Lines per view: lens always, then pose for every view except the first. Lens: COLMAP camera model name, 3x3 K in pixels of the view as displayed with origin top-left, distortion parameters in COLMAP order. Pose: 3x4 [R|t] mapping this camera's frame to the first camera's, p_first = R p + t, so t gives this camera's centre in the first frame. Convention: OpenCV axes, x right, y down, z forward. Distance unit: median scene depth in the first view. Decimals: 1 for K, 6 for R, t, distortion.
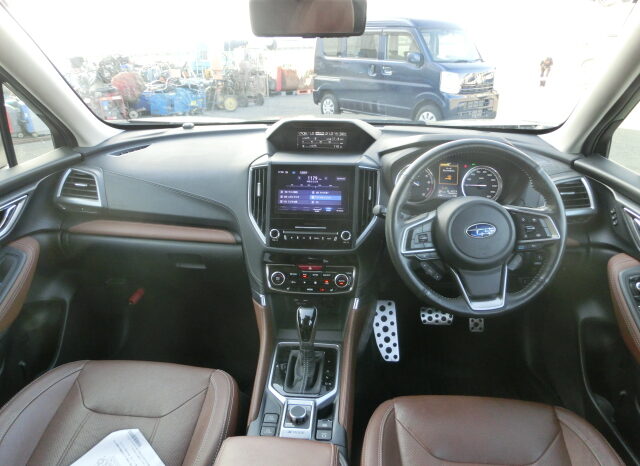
lens RADIAL K [[446.8, 0, 322.6], [0, 446.8, 232.1], [0, 0, 1]] dist [-0.047033, 0.026137]
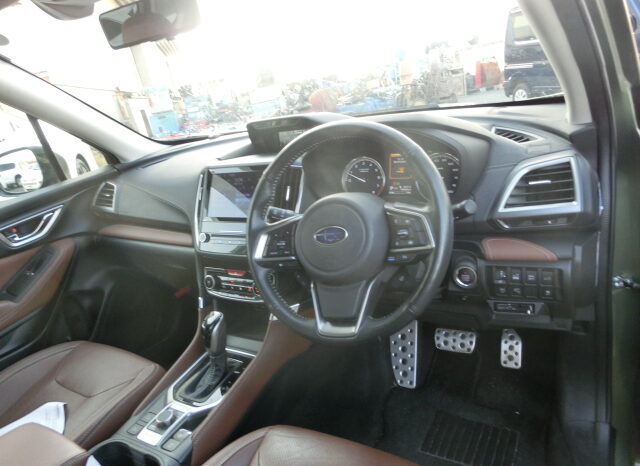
lens RADIAL K [[446.8, 0, 322.6], [0, 446.8, 232.1], [0, 0, 1]] dist [-0.047033, 0.026137]
pose [[0.885116, 0.004714, -0.465346, 0.435371], [-0.009201, 0.999931, -0.007370, -0.001933], [0.465279, 0.010805, 0.885098, 0.172903]]
